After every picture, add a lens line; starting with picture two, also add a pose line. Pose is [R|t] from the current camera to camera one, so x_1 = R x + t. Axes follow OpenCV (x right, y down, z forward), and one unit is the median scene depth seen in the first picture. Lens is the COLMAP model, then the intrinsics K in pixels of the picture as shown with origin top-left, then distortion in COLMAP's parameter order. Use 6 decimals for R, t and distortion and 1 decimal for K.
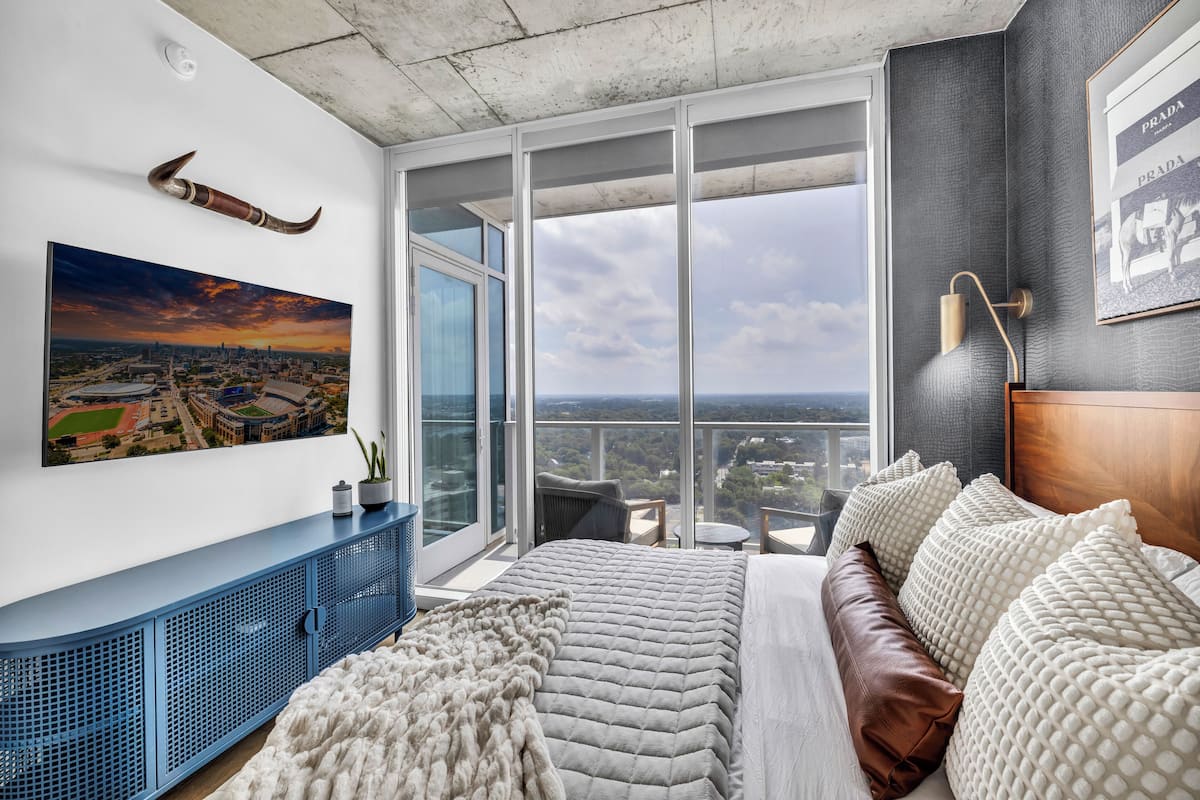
lens RADIAL K [[524.6, 0, 600.0], [0, 524.6, 400.0], [0, 0, 1]] dist [-0.001557, -0.000276]
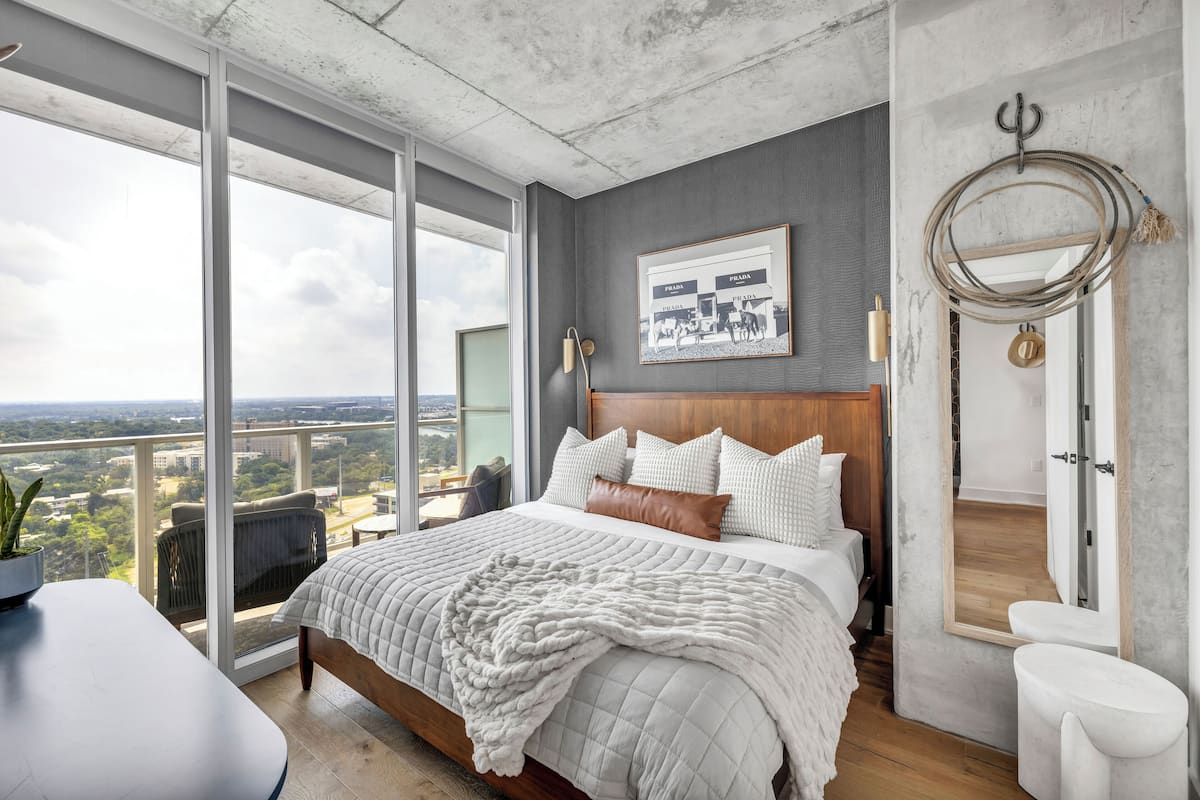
lens RADIAL K [[557.7, 0, 600.0], [0, 557.7, 400.0], [0, 0, 1]] dist [0.002051, -0.000019]
pose [[0.311952, -0.003686, 0.950091, -1.082491], [0.019580, 0.999805, -0.002550, 0.012762], [-0.949896, 0.019398, 0.311964, 0.314693]]
